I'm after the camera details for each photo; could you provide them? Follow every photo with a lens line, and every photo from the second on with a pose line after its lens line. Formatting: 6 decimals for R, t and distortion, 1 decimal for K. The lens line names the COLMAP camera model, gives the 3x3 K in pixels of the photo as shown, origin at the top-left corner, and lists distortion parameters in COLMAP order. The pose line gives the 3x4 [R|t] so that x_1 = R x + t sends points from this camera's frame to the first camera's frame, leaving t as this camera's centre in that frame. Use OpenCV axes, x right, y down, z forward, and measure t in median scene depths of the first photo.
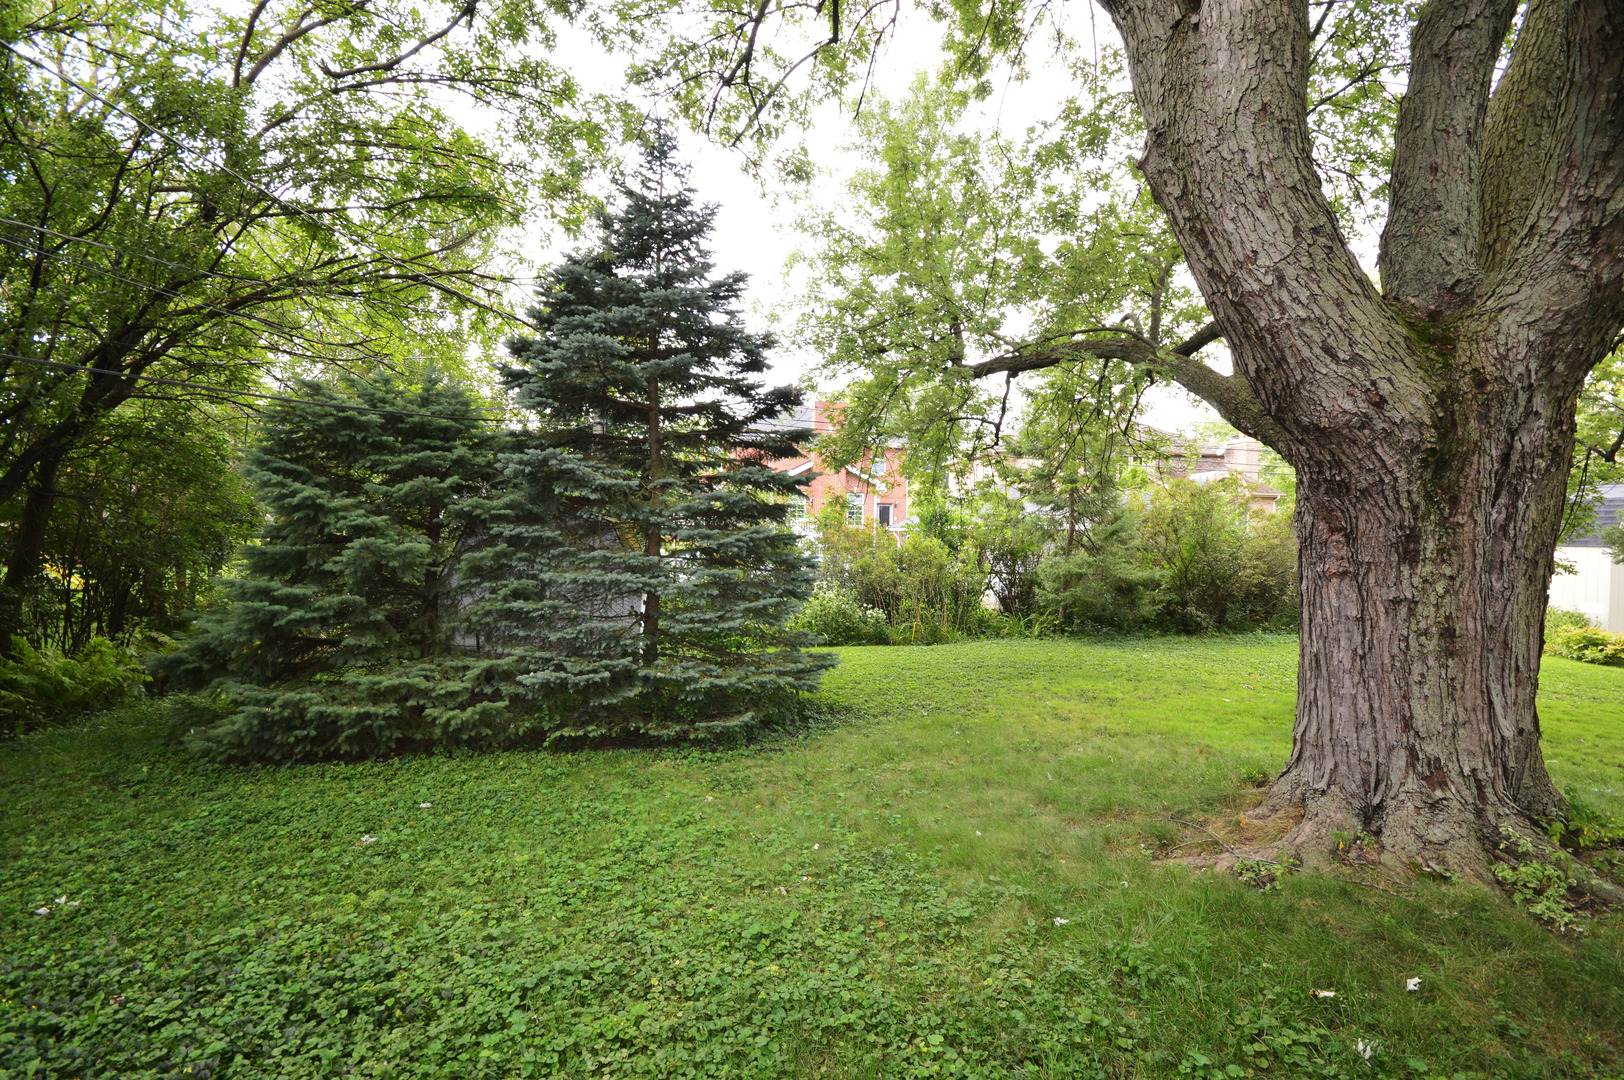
lens RADIAL K [[720.3, 0, 812.1], [0, 720.3, 544.1], [0, 0, 1]] dist [-0.005511, -0.002175]
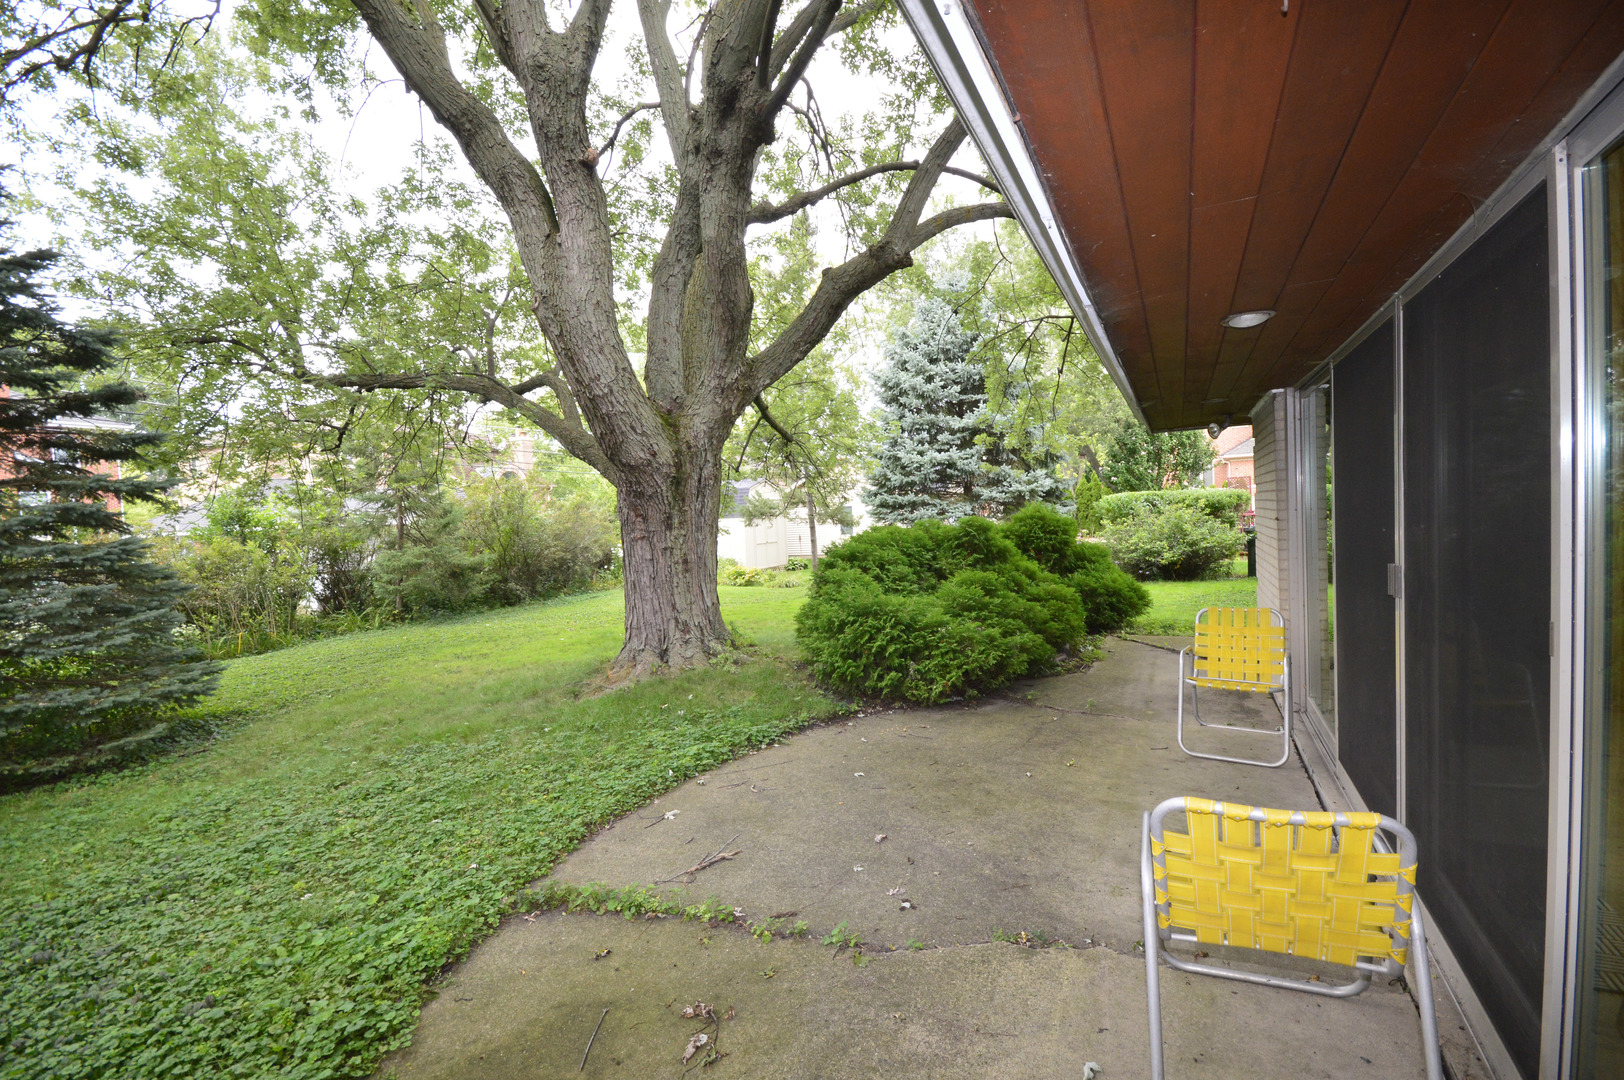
lens RADIAL K [[720.3, 0, 813.6], [0, 720.3, 541.1], [0, 0, 1]] dist [-0.005511, -0.002175]
pose [[0.593314, -0.071716, 0.801770, -0.440823], [0.064551, 0.997055, 0.041415, -0.000592], [-0.802378, 0.027183, 0.596196, -0.430828]]
